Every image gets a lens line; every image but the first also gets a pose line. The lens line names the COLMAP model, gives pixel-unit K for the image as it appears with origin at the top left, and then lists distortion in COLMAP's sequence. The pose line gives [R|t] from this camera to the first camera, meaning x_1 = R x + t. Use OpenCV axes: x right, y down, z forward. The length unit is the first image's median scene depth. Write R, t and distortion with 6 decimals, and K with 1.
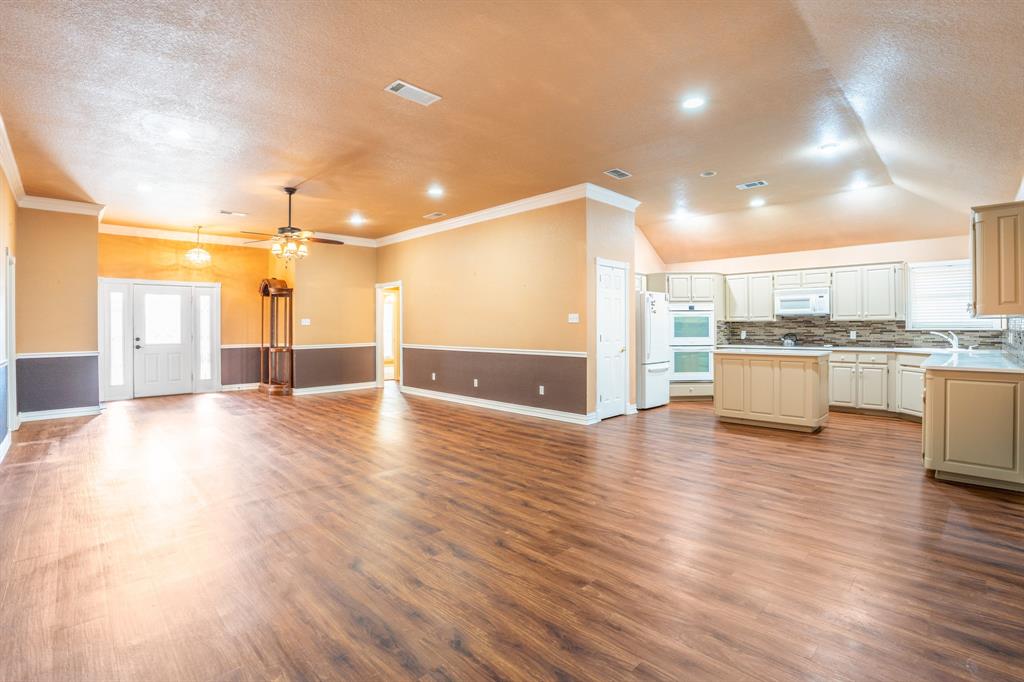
lens RADIAL K [[476.4, 0, 509.2], [0, 476.4, 331.0], [0, 0, 1]] dist [-0.063122, 0.016370]
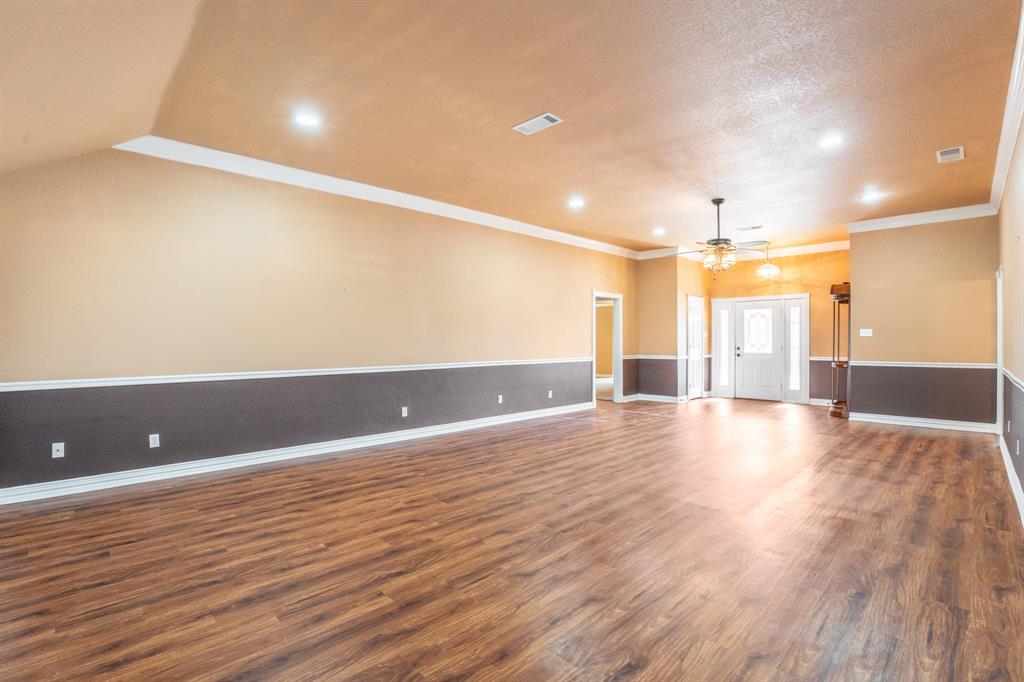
lens RADIAL K [[476.4, 0, 510.4], [0, 476.4, 341.9], [0, 0, 1]] dist [-0.063122, 0.016370]
pose [[-0.006964, 0.010213, -0.999924, 0.534307], [-0.008161, 0.999914, 0.010270, -0.008896], [0.999942, 0.008232, -0.006880, 0.567410]]
